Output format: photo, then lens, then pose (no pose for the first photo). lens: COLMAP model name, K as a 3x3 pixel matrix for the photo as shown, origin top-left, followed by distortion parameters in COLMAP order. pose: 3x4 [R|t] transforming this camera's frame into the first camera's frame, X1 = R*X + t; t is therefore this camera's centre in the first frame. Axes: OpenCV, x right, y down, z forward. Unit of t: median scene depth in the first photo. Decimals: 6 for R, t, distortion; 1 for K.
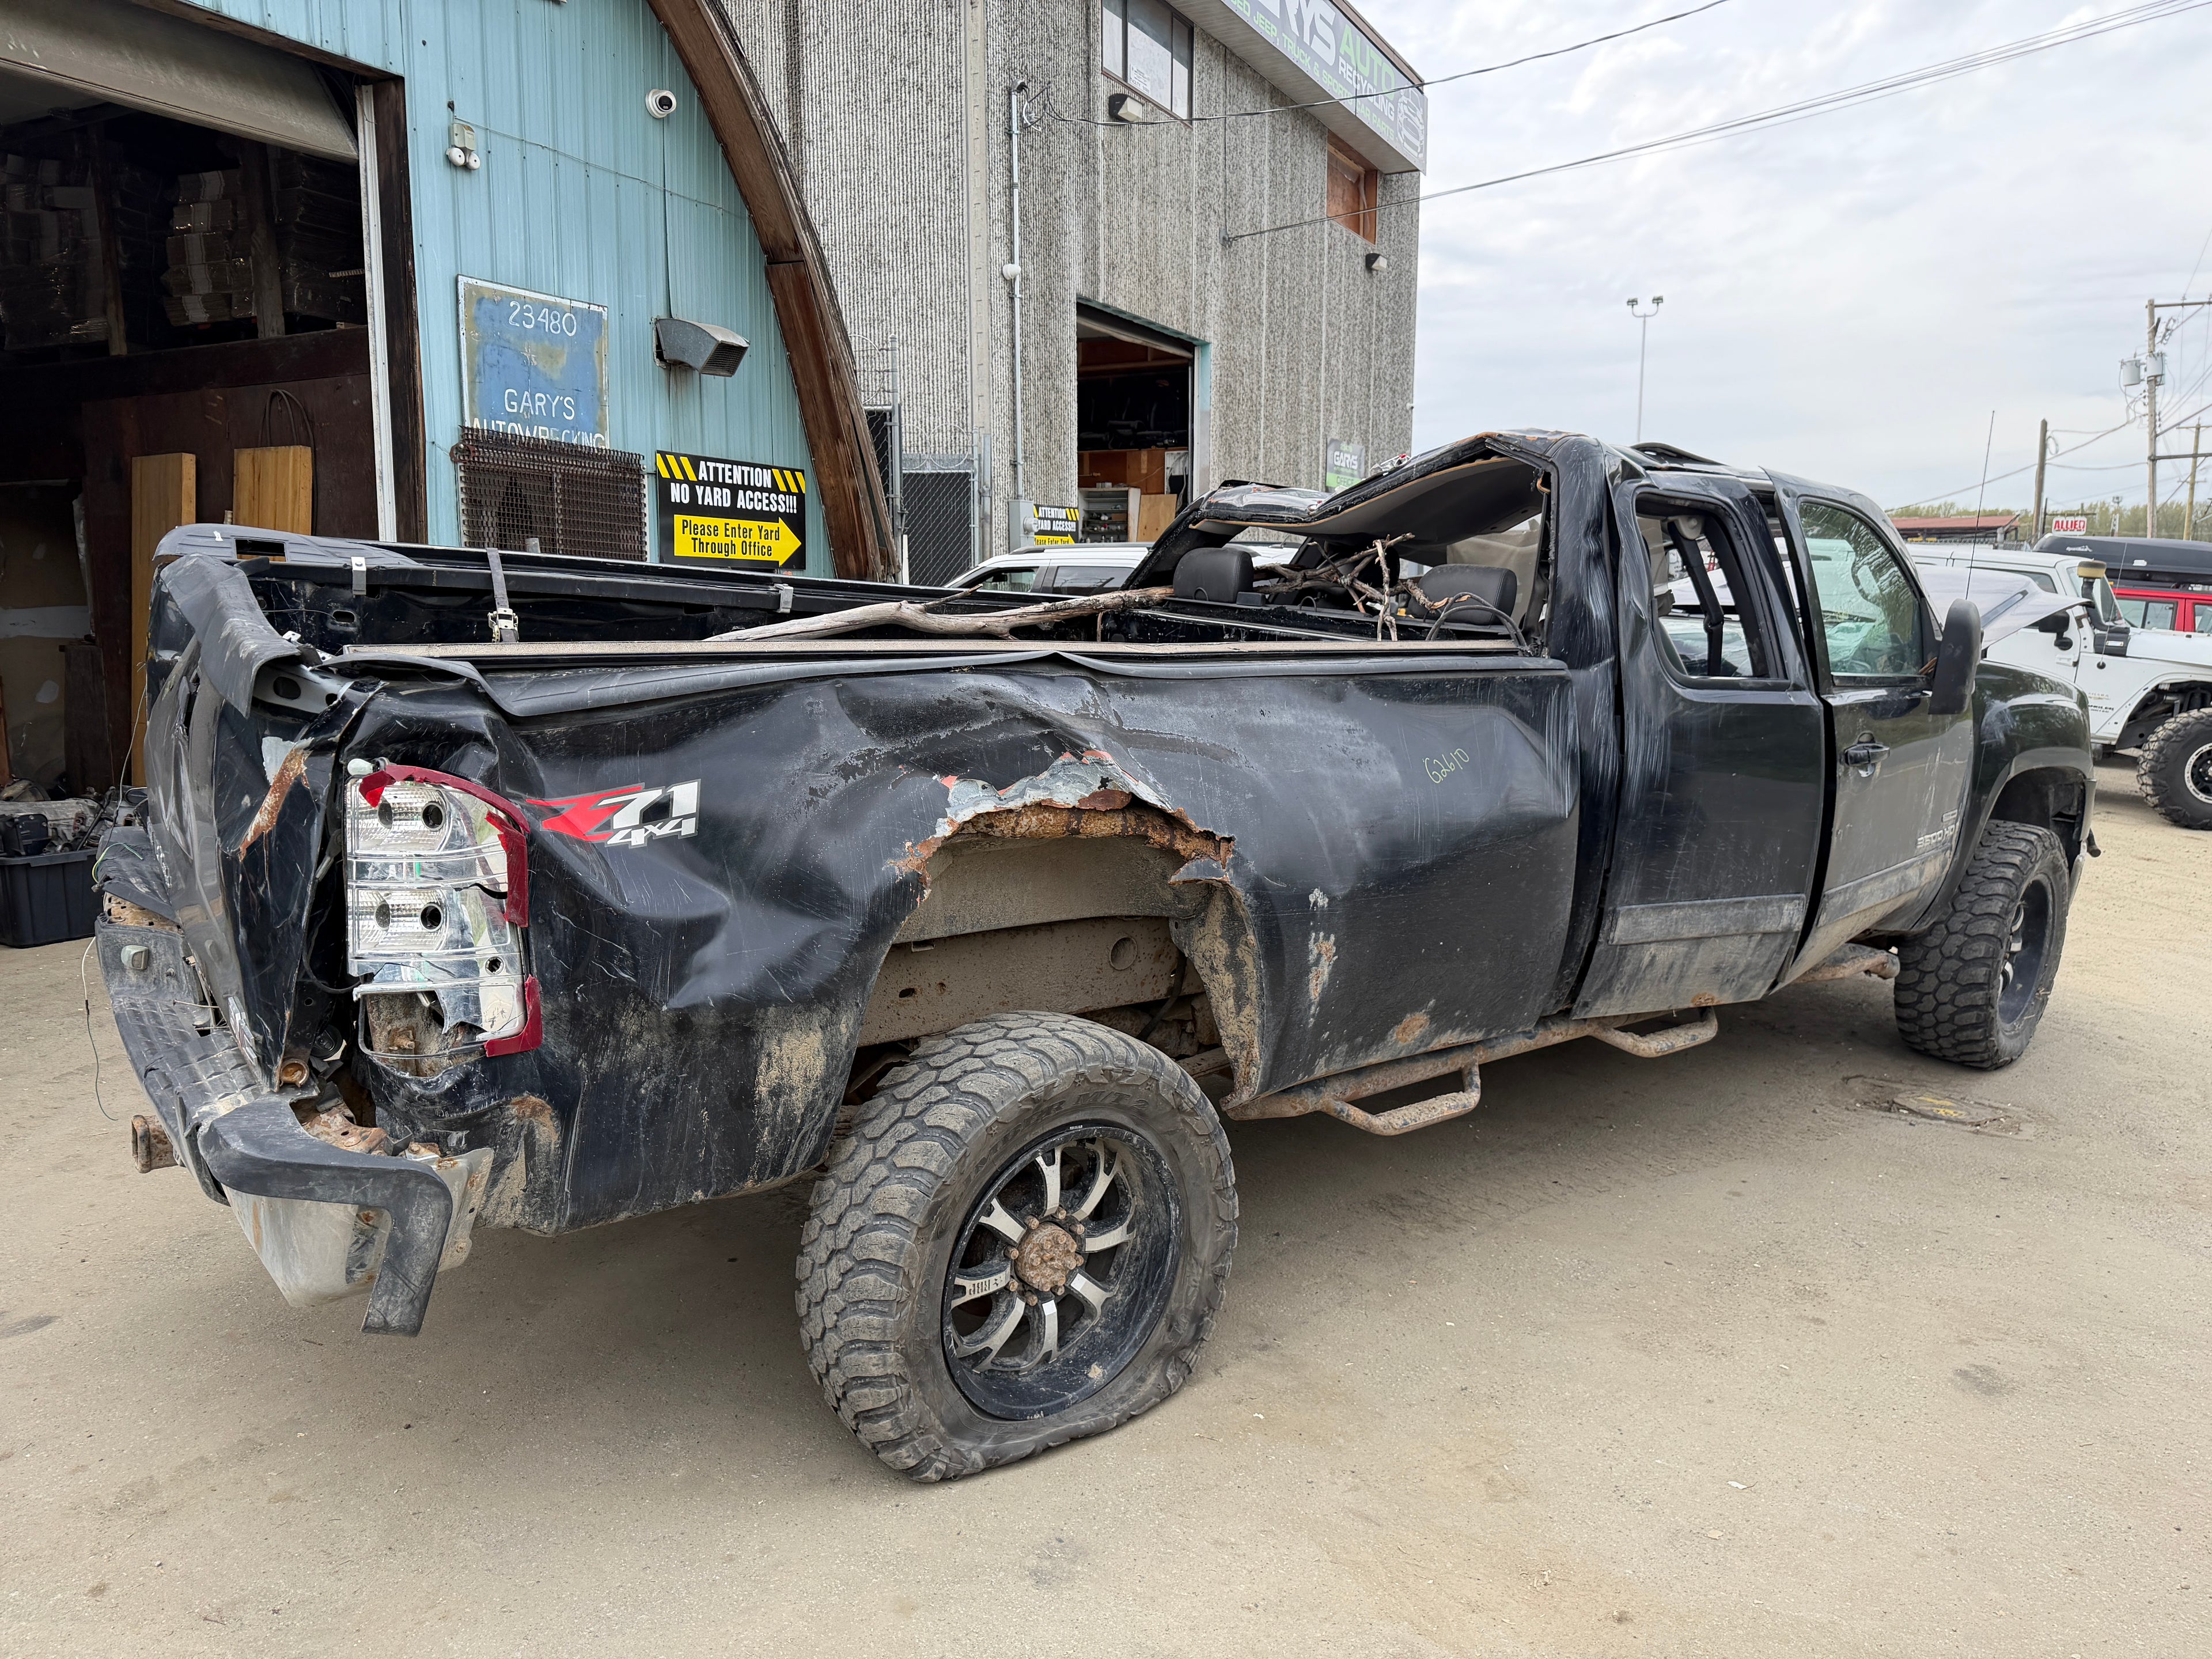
lens RADIAL K [[1519.3, 0, 1179.8], [0, 1519.3, 819.1], [0, 0, 1]] dist [0.096829, -0.150983]
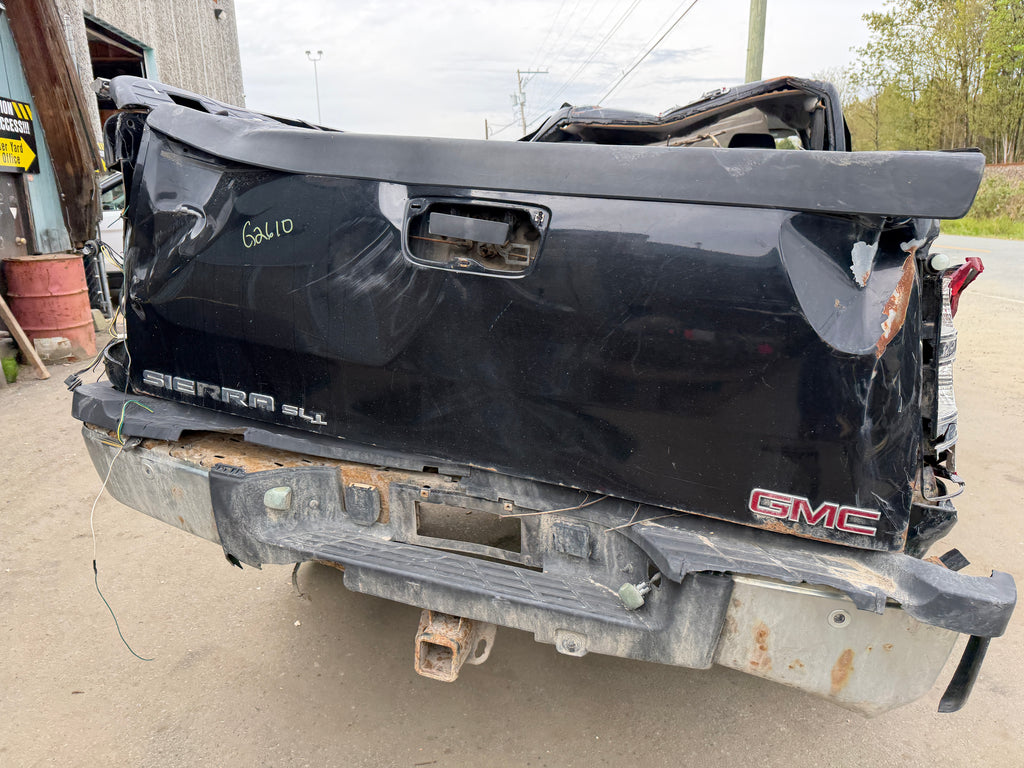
lens RADIAL K [[705.6, 0, 512.0], [0, 705.6, 384.0], [0, 0, 1]] dist [-0.004171, -0.006927]
pose [[0.832284, -0.161413, 0.530330, -0.280217], [0.102008, 0.984927, 0.139688, -0.012617], [-0.544884, -0.062162, 0.836204, 0.187922]]
